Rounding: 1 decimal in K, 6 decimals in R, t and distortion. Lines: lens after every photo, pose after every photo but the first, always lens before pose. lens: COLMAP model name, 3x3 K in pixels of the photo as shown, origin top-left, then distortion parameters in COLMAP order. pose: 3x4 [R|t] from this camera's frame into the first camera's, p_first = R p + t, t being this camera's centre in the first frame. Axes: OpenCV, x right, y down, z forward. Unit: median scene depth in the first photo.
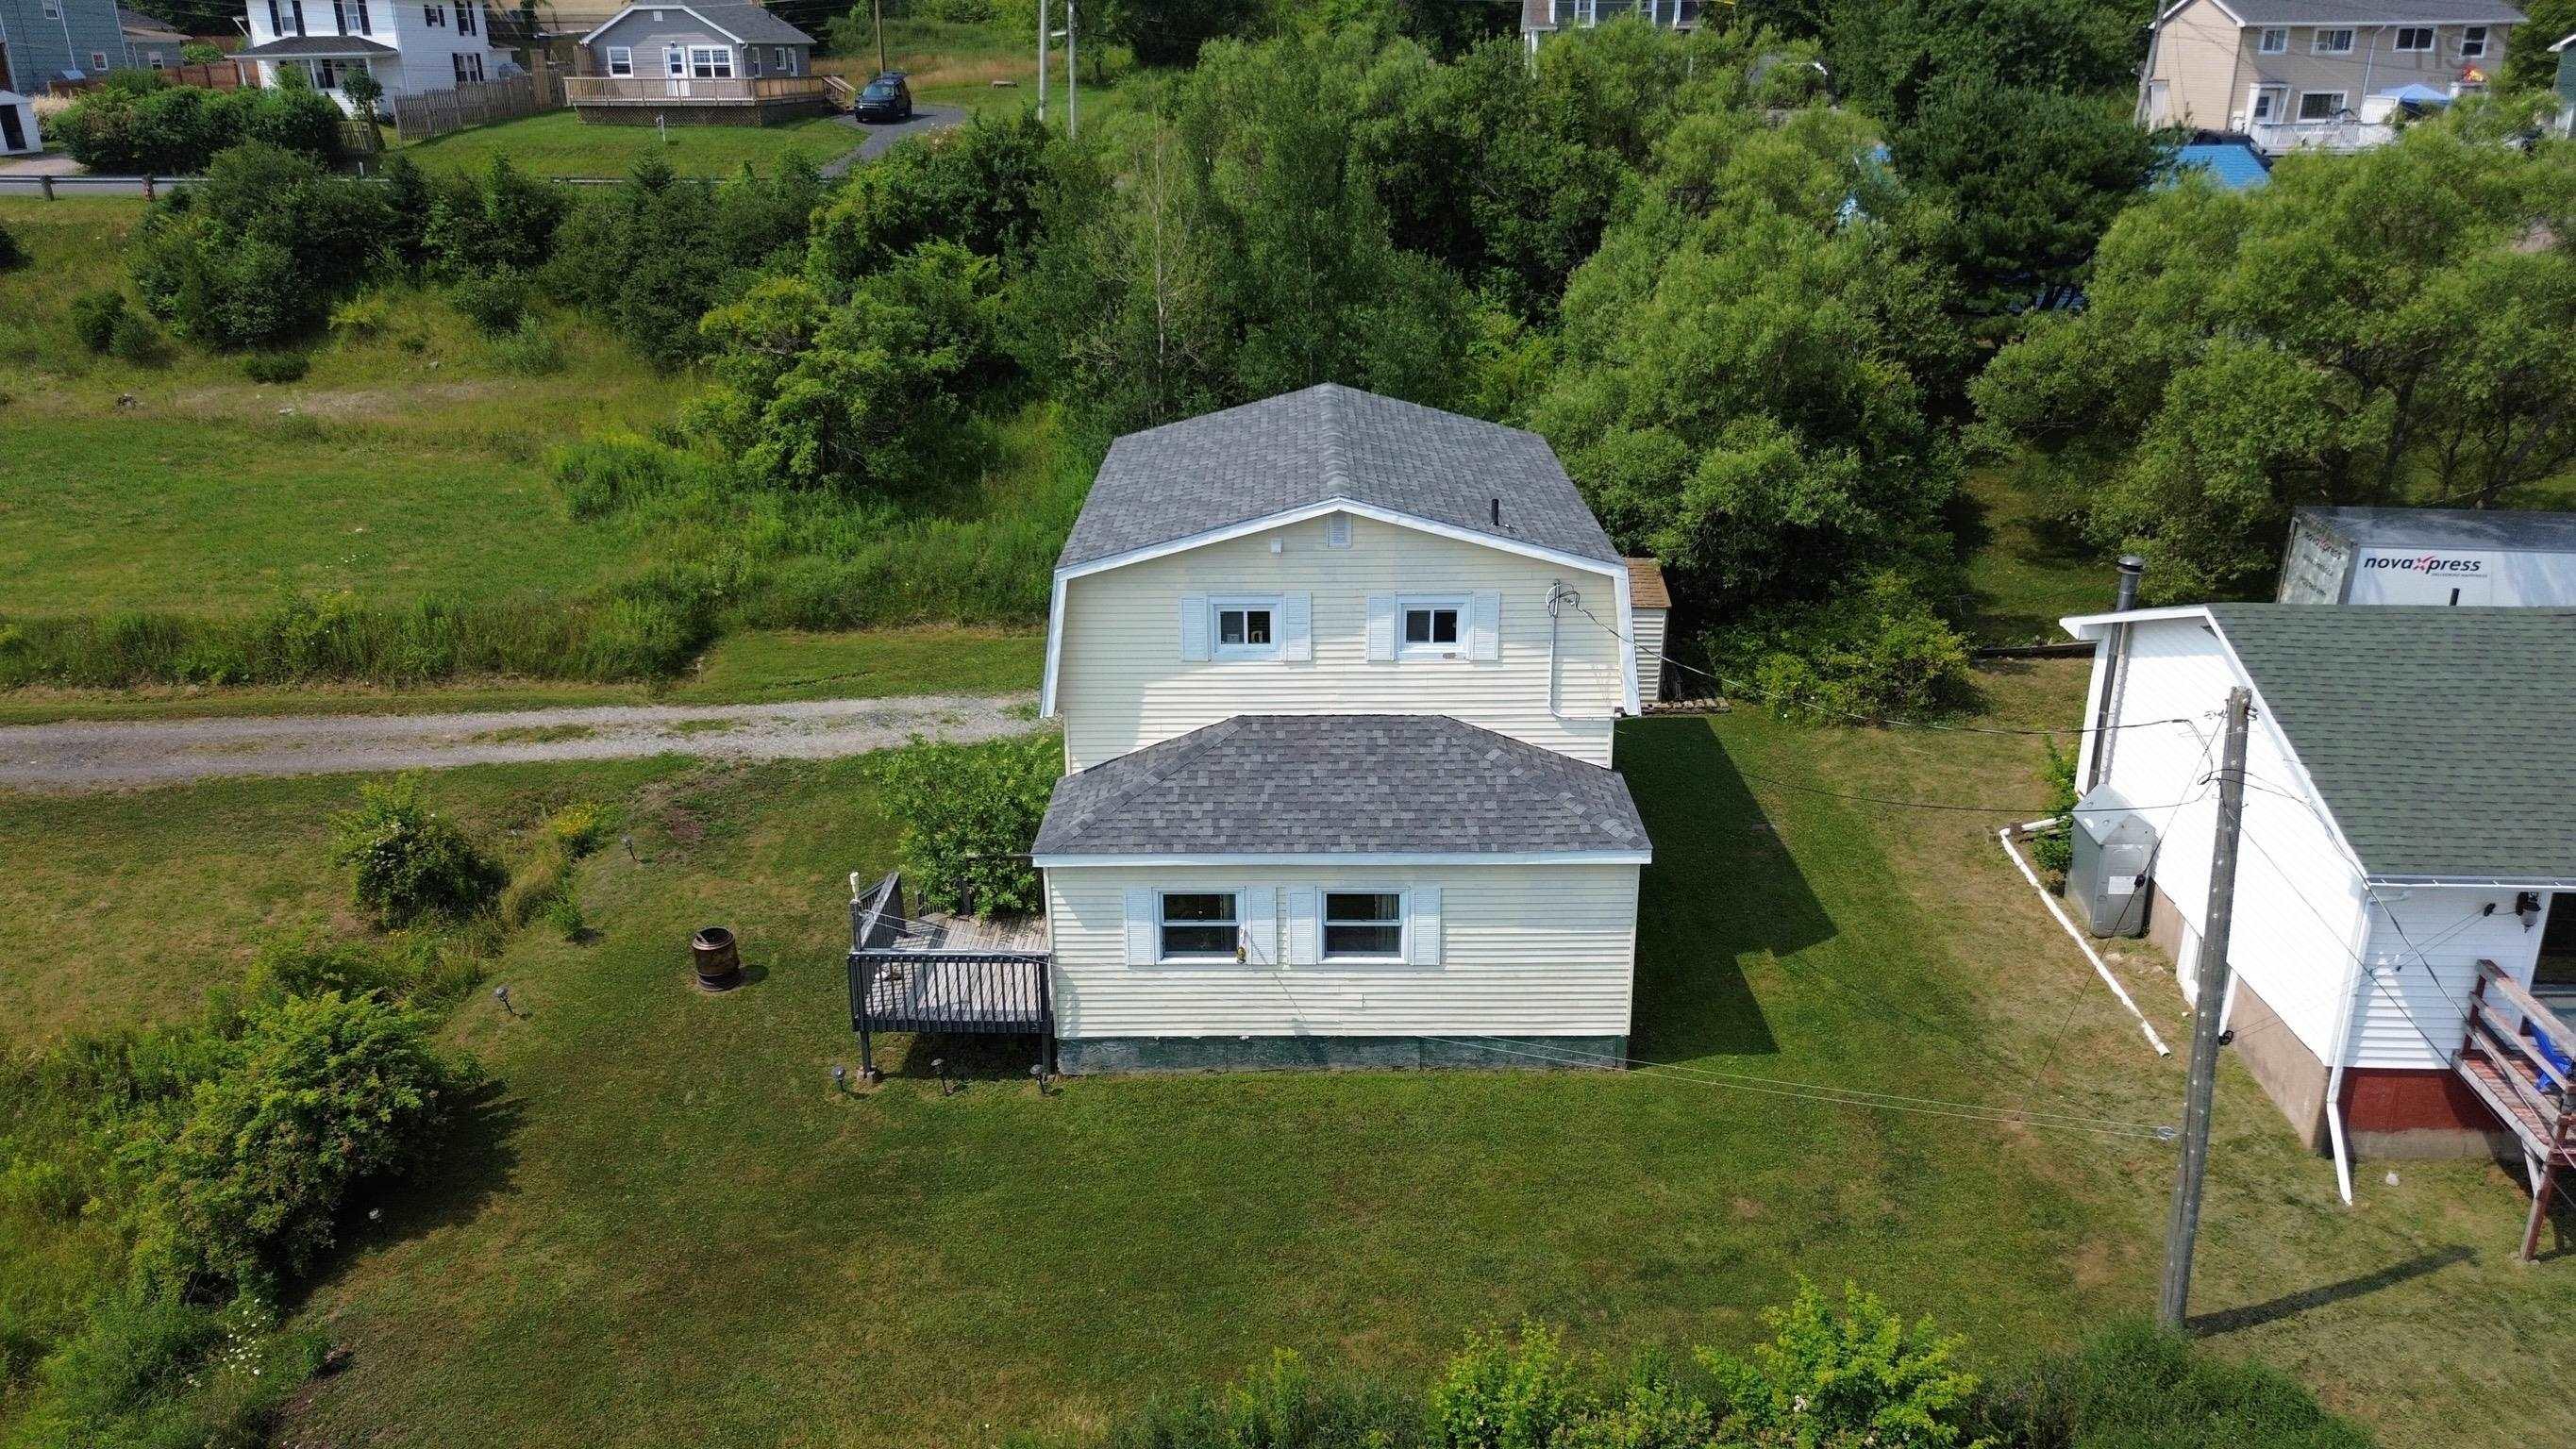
lens RADIAL K [[1832.0, 0, 1284.4], [0, 1832.0, 716.6], [0, 0, 1]] dist [0.072602, -0.070887]
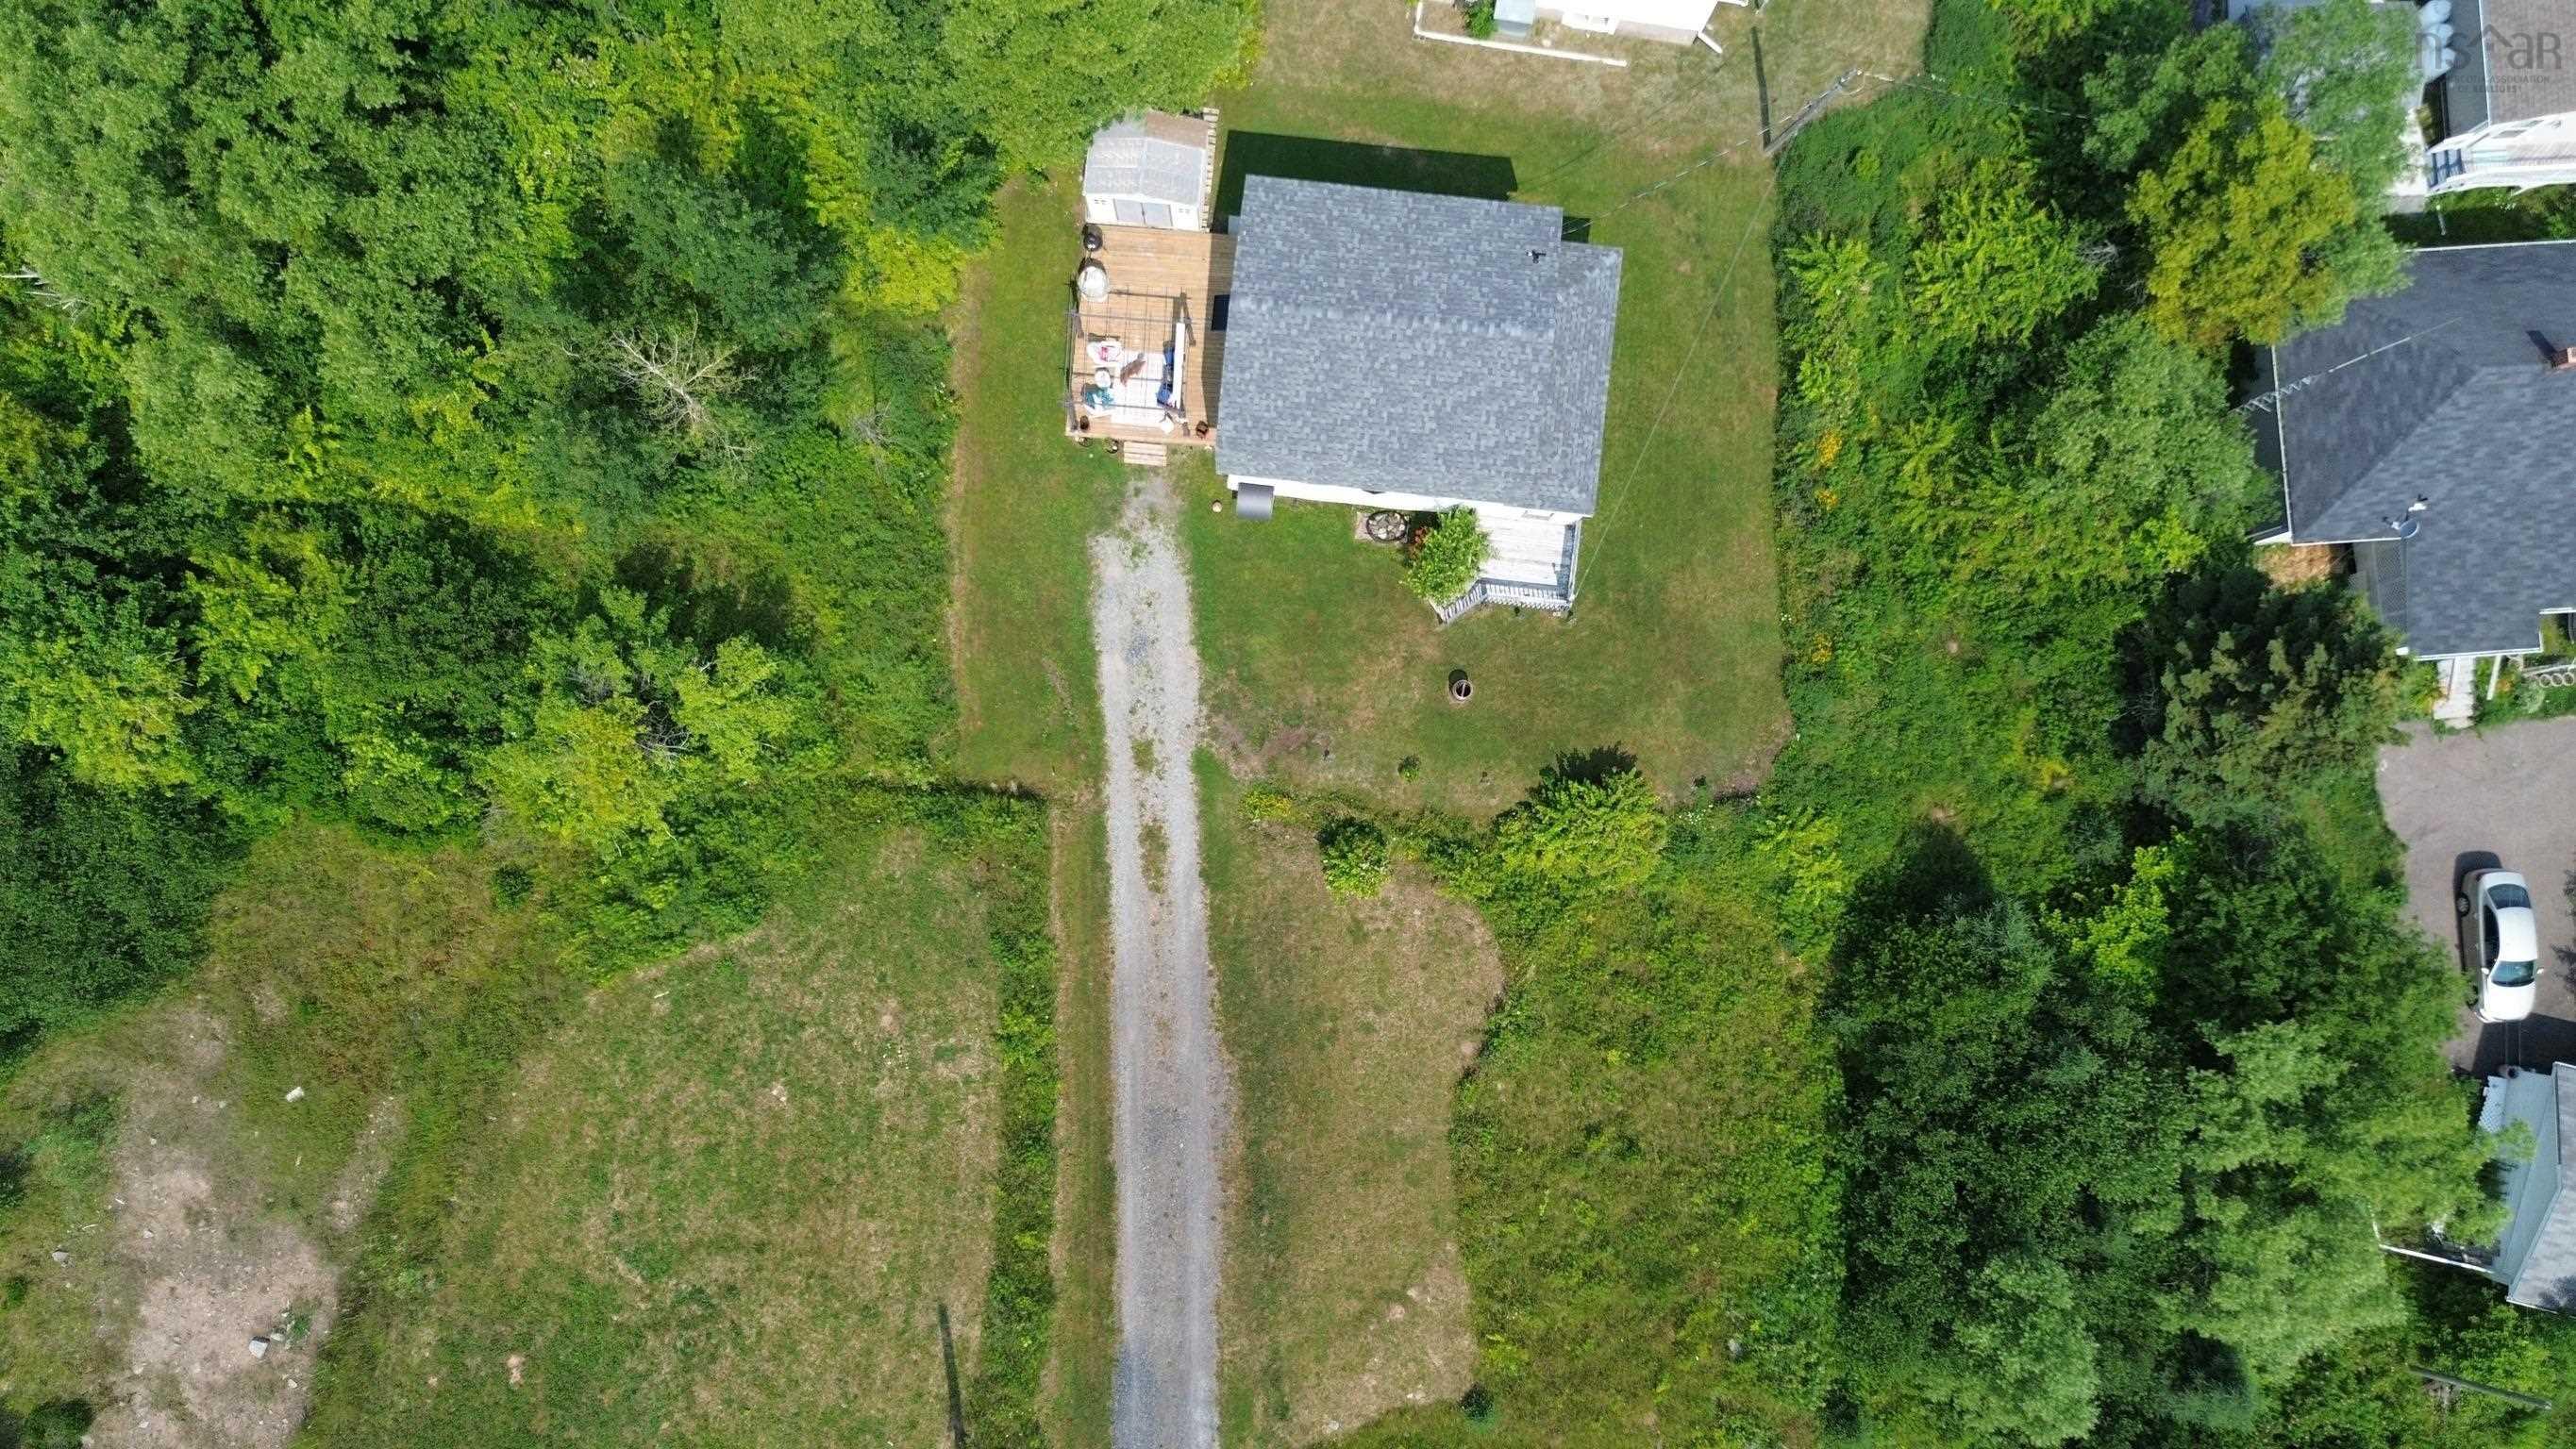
lens RADIAL K [[1832.0, 0, 1275.9], [0, 1832.0, 730.7], [0, 0, 1]] dist [0.072602, -0.070887]
pose [[0.103606, -0.992123, 0.070408, -0.562662], [0.341115, 0.101939, 0.934478, -2.017868], [-0.934295, -0.072800, 0.348990, 0.514965]]
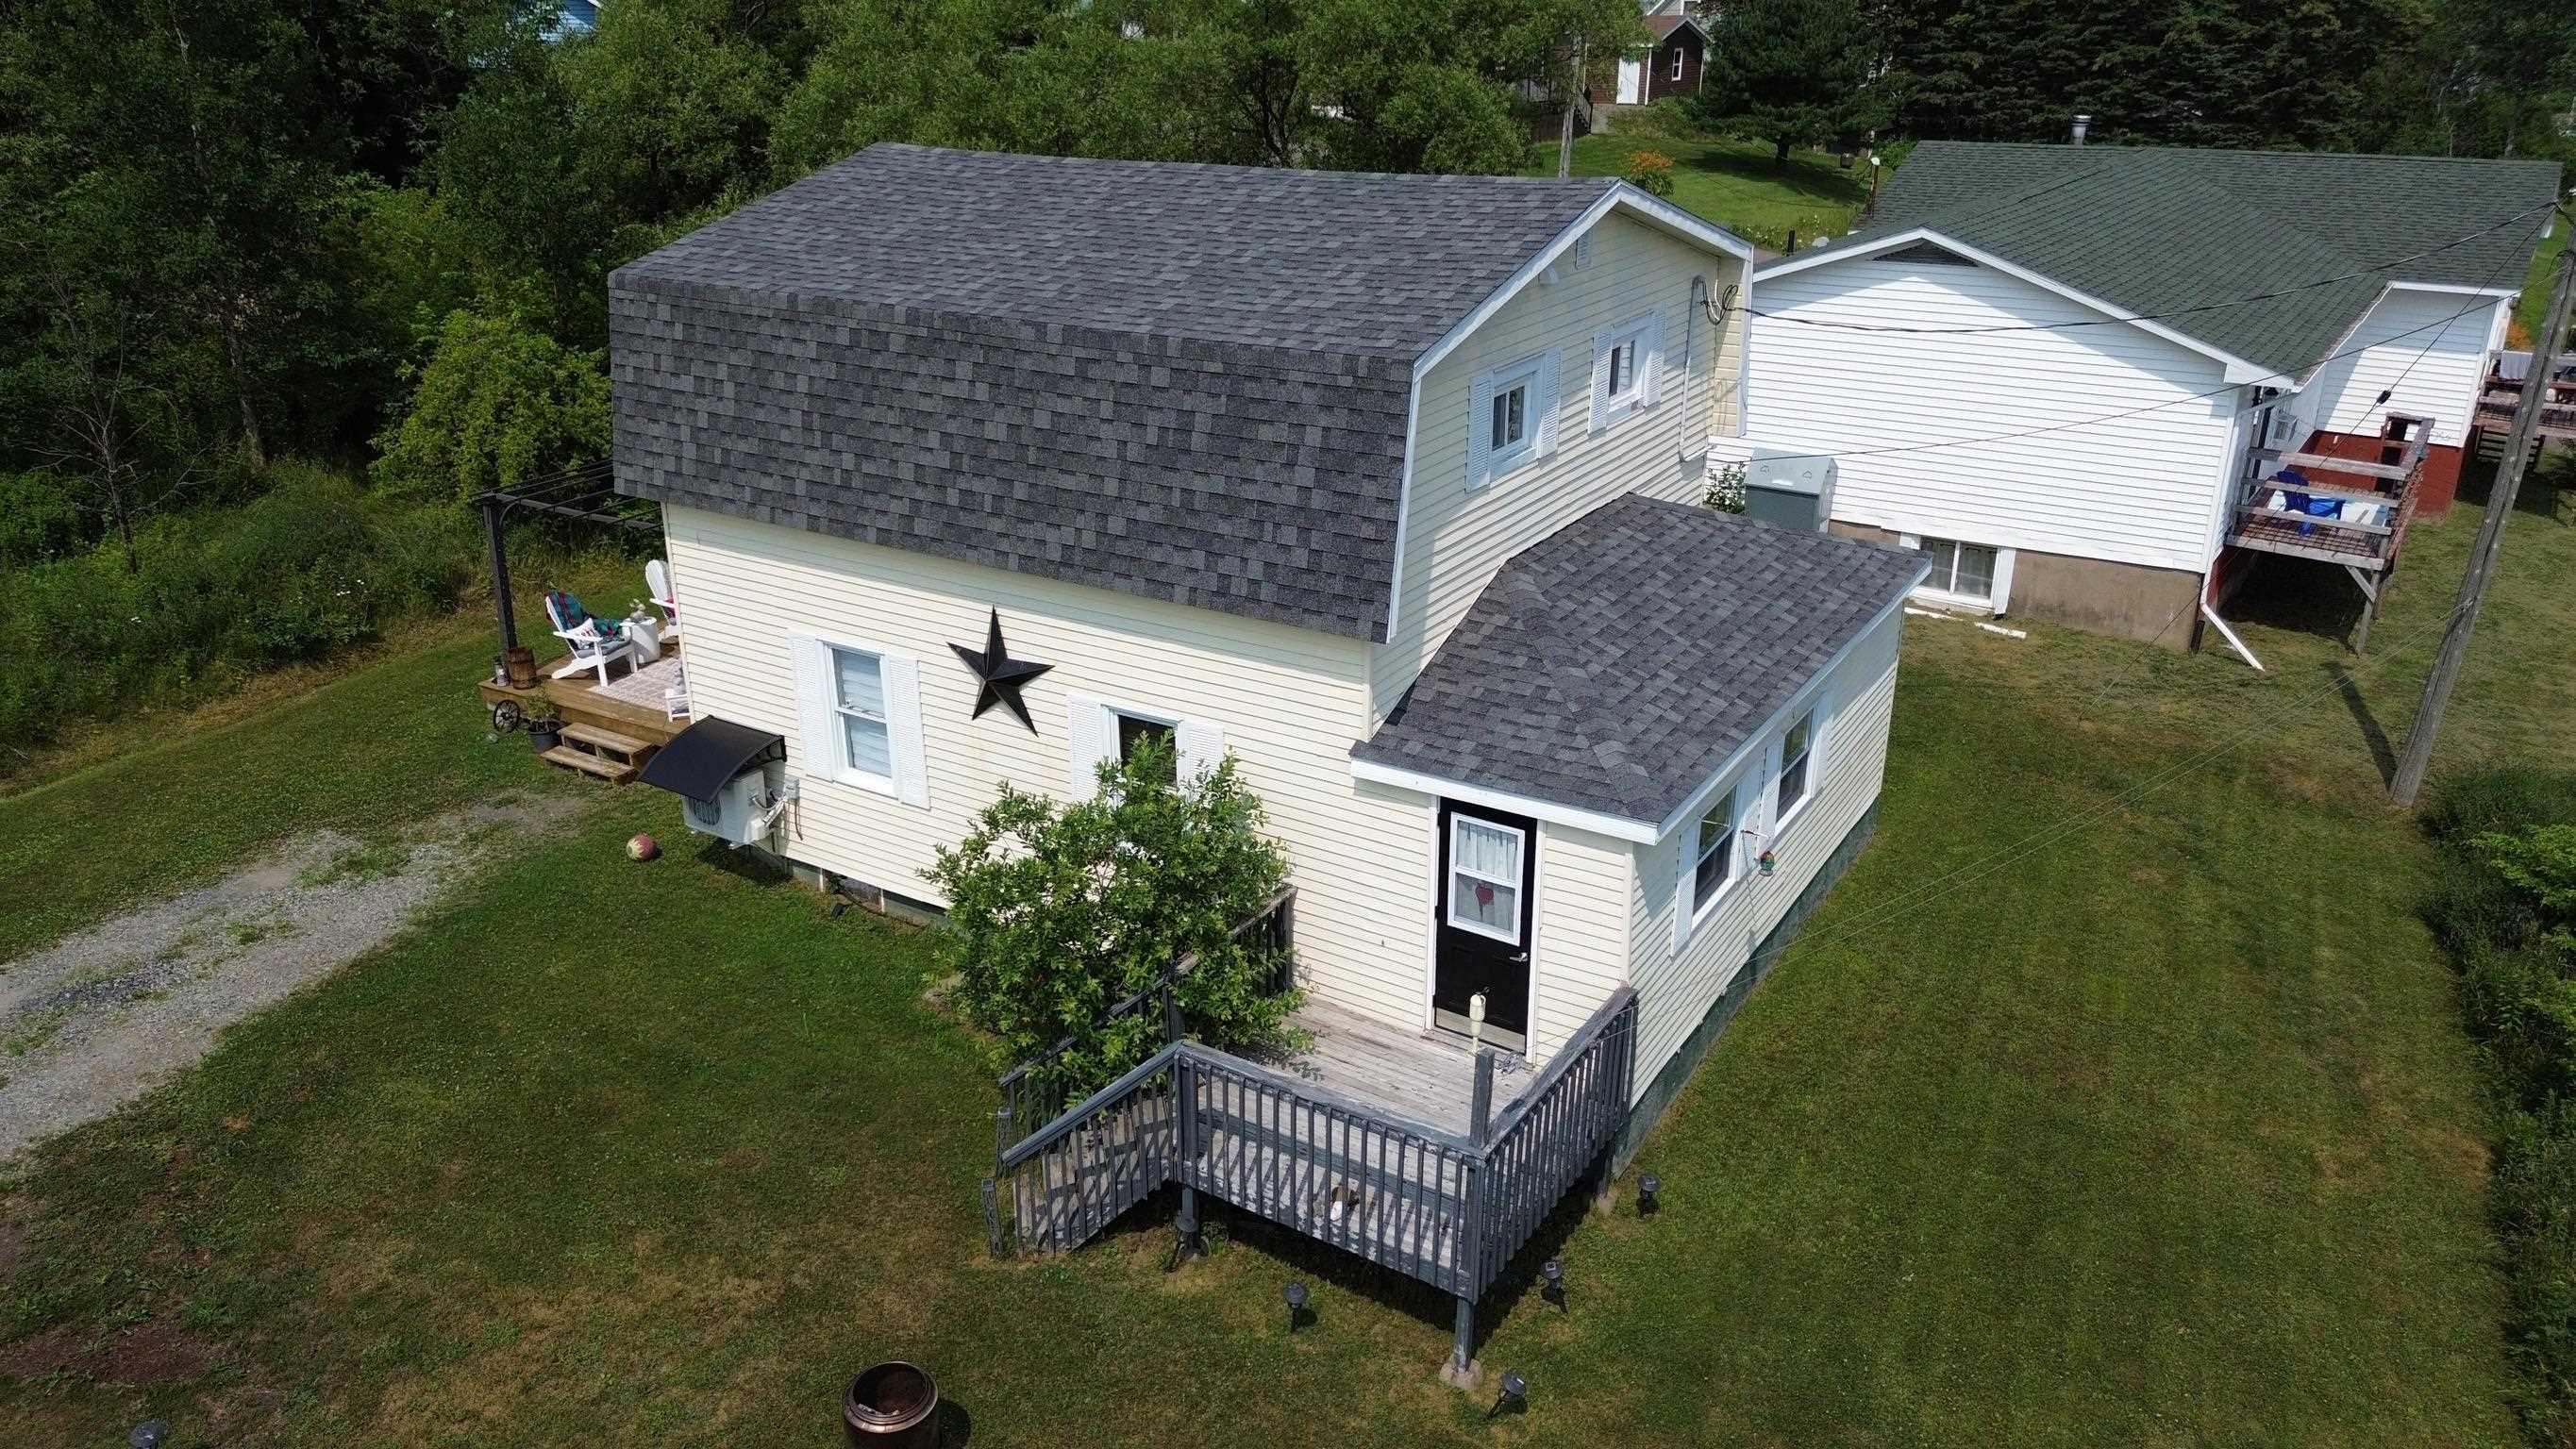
lens RADIAL K [[1832.0, 0, 1281.0], [0, 1832.0, 717.8], [0, 0, 1]] dist [0.072602, -0.070887]
pose [[0.524011, -0.309412, 0.793522, -0.603490], [0.292417, 0.940405, 0.173585, -0.084845], [-0.799941, 0.141079, 0.583259, 0.701571]]
